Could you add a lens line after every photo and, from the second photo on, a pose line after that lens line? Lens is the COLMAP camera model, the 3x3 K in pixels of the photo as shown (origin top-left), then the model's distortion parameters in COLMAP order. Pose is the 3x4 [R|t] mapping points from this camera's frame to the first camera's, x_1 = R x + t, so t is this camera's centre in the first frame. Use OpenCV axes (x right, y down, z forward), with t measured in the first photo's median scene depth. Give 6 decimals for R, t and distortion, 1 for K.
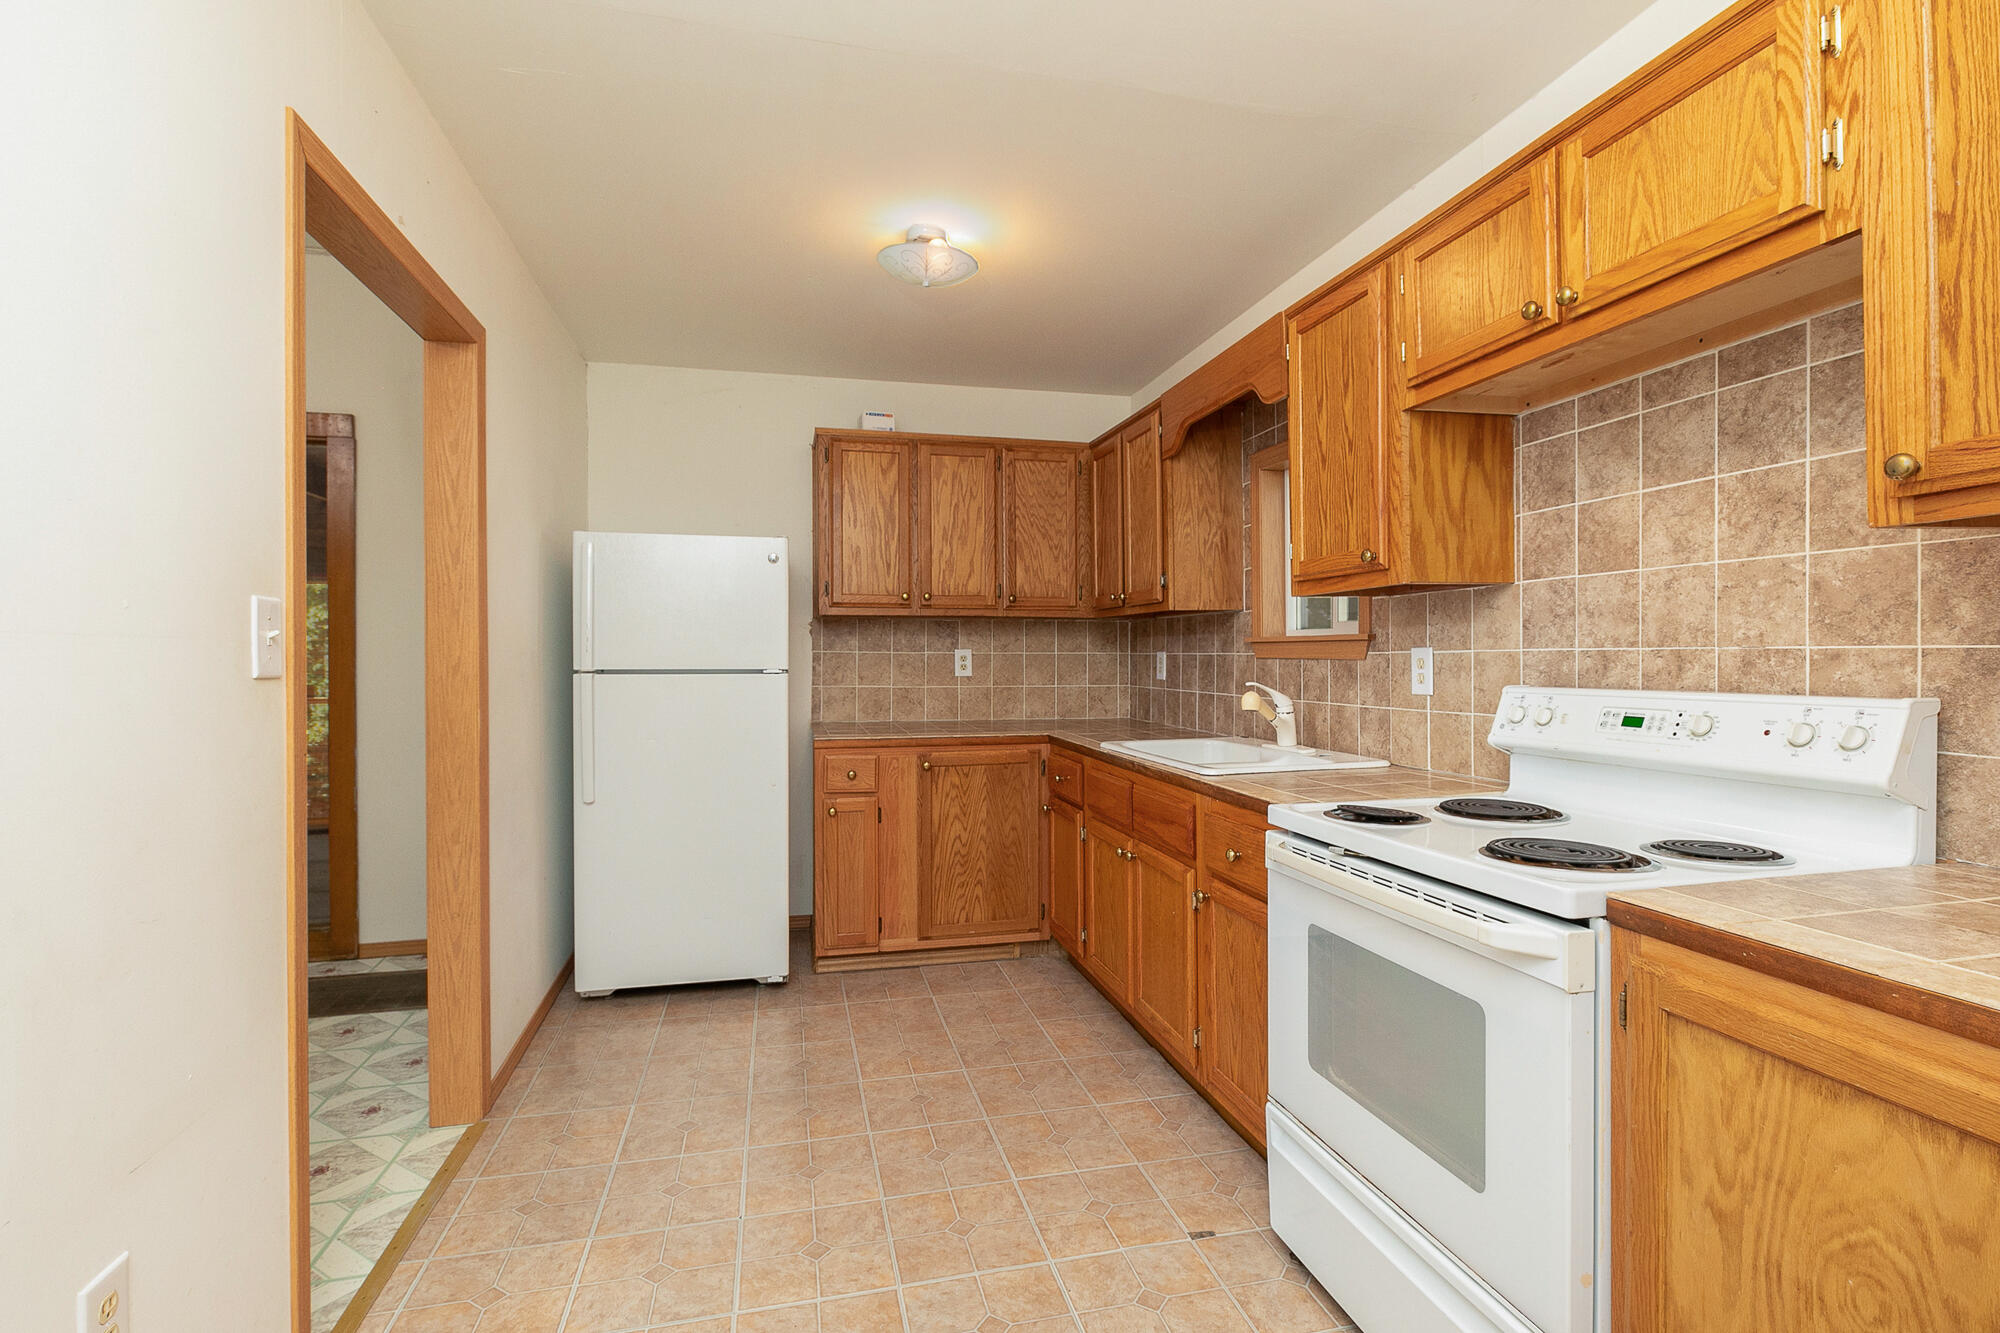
lens RADIAL K [[961.4, 0, 1000.0], [0, 961.4, 666.5], [0, 0, 1]] dist [-0.003944, -0.000602]
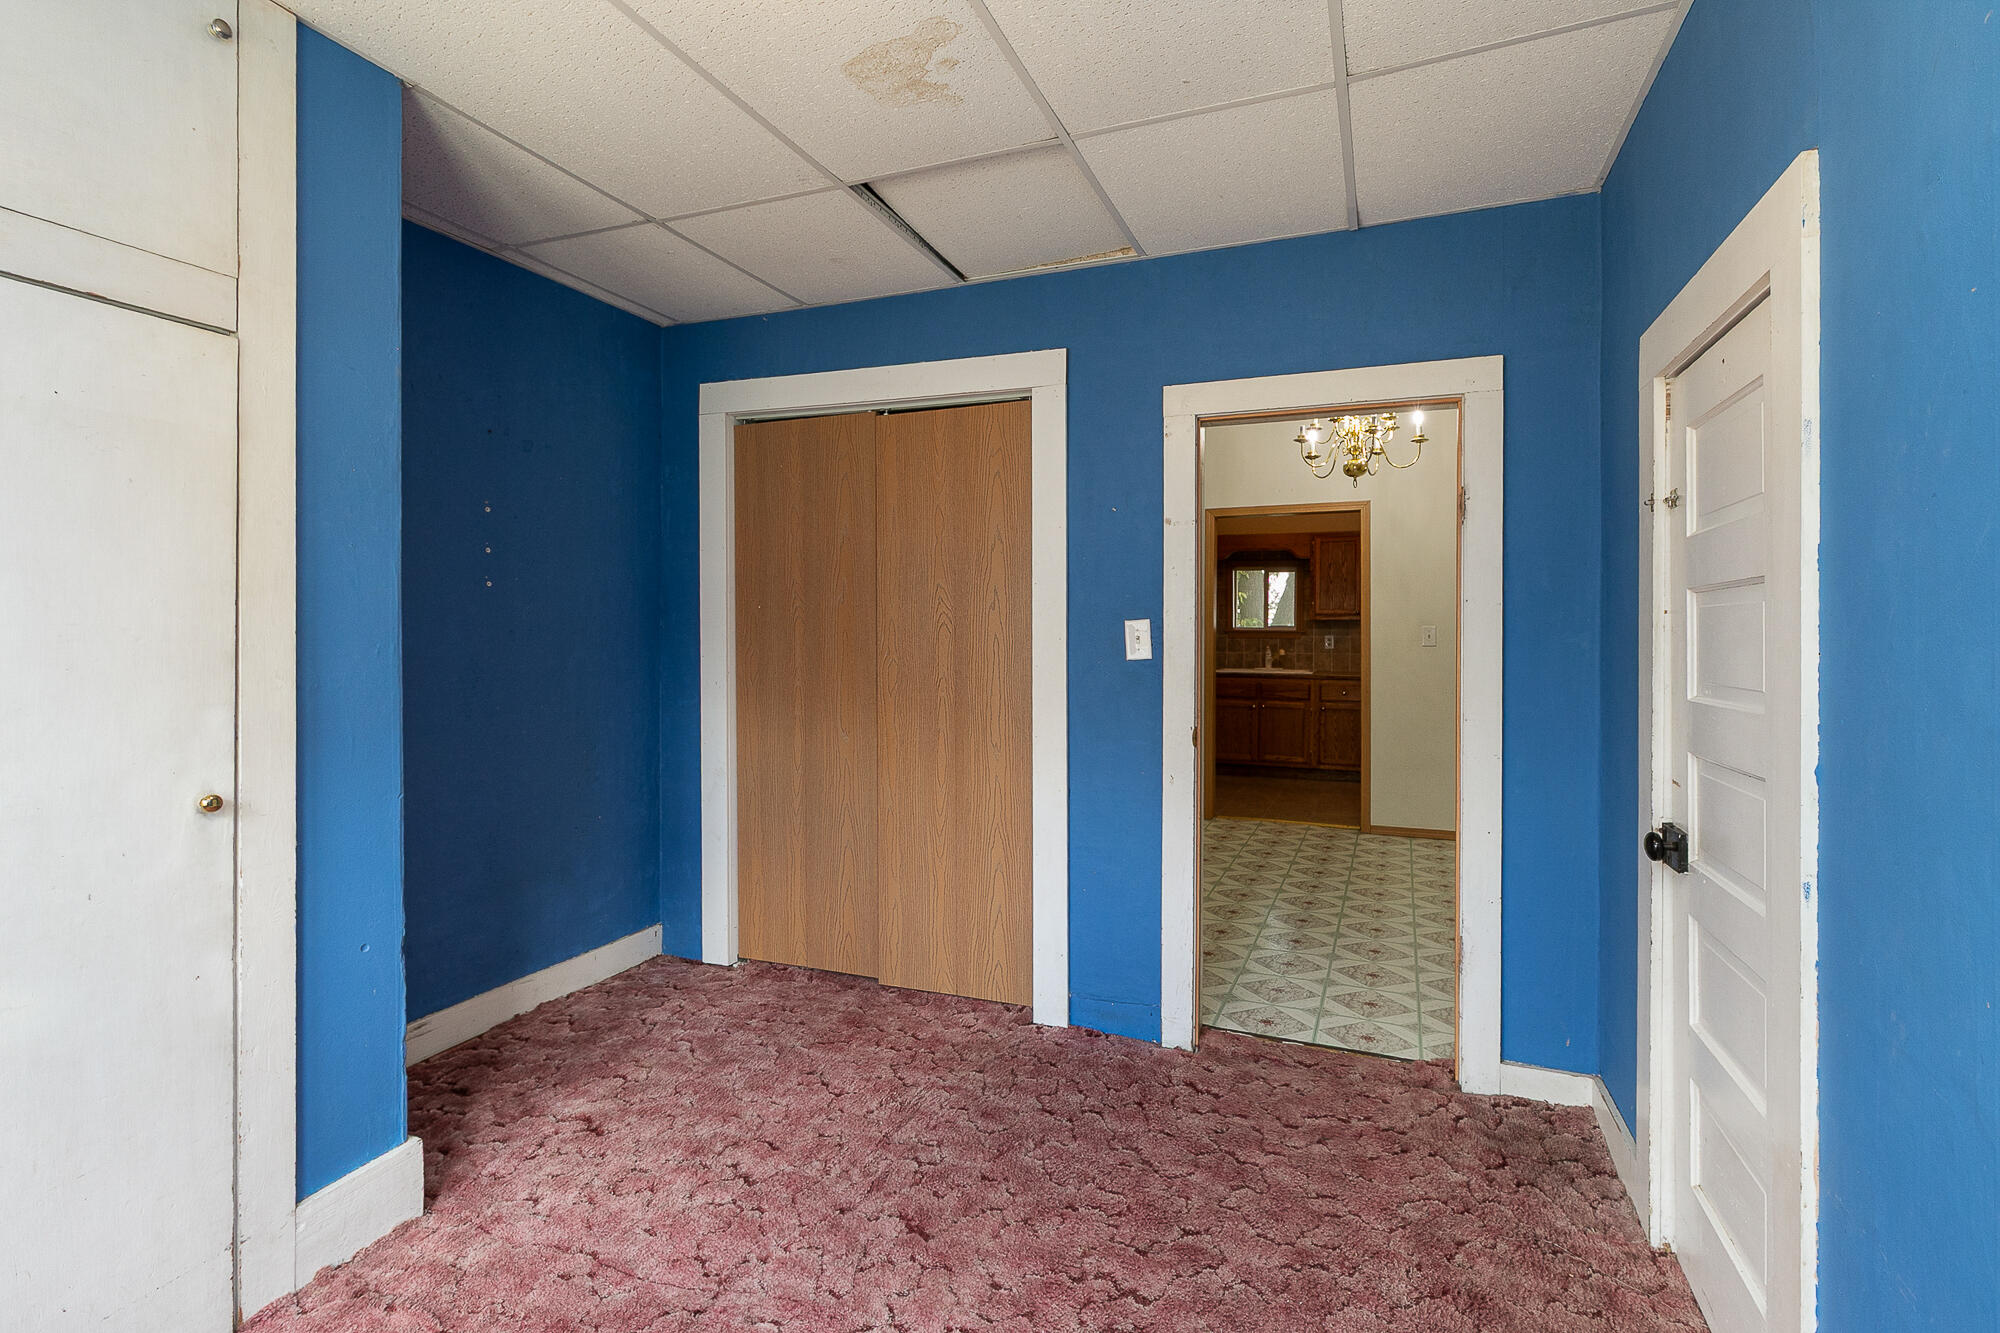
lens RADIAL K [[912.8, 0, 1005.6], [0, 912.8, 660.9], [0, 0, 1]] dist [0.000684, -0.000260]
pose [[0.571924, -0.018772, 0.820092, -3.680377], [0.005496, 0.999803, 0.019053, 0.004602], [-0.820288, -0.006390, 0.571915, 0.096014]]
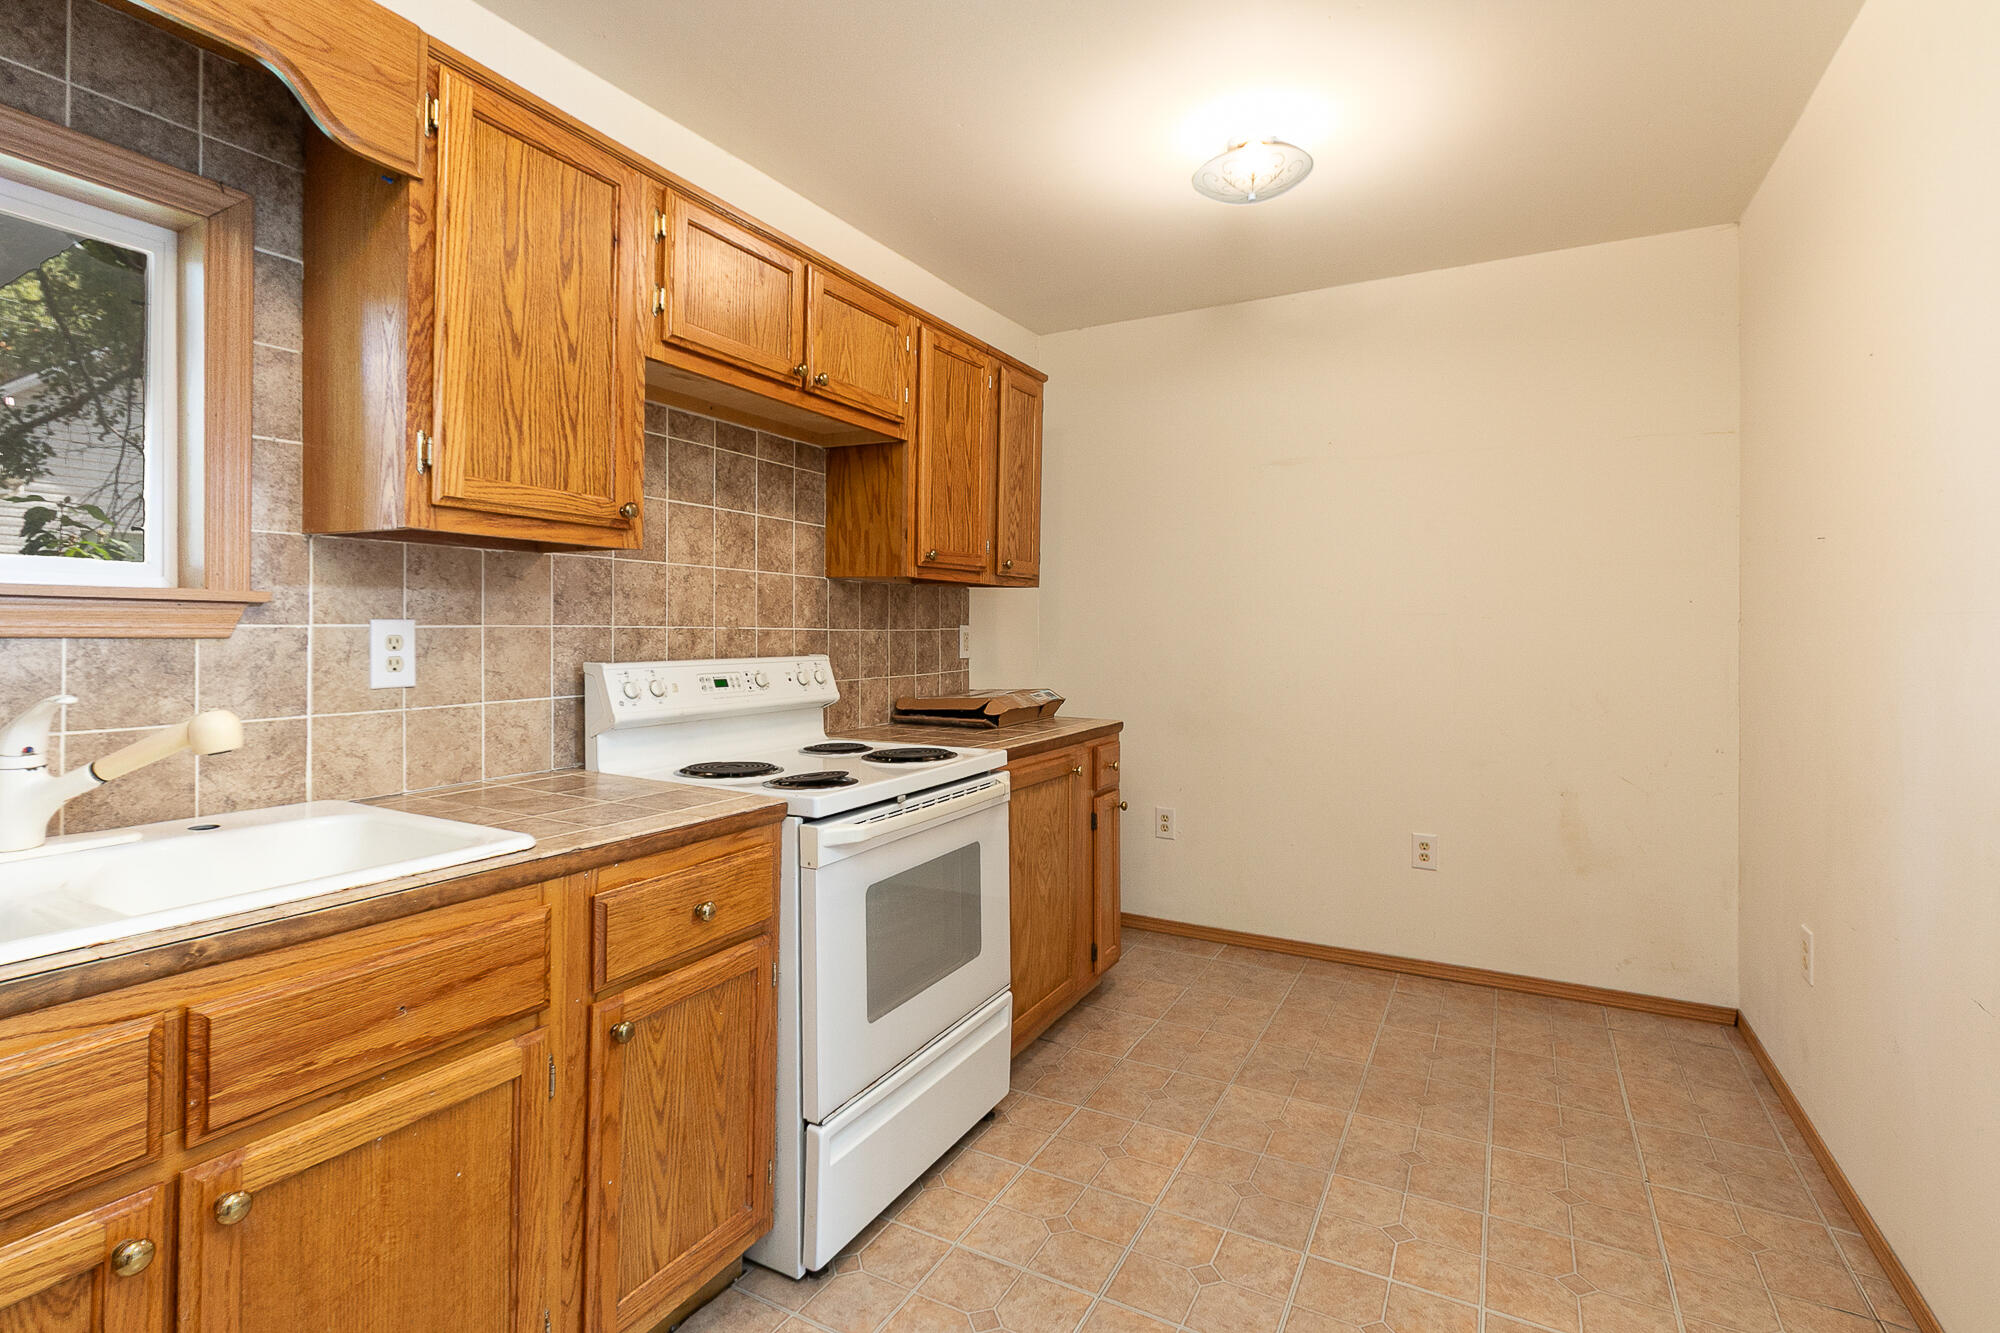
lens RADIAL K [[936.3, 0, 1004.0], [0, 936.3, 627.1], [0, 0, 1]] dist [0.000571, 0.000283]
pose [[-0.752957, 0.006868, 0.658034, -0.429264], [0.007055, 0.999972, -0.002364, -0.012243], [-0.658032, 0.002862, -0.752984, 1.538928]]
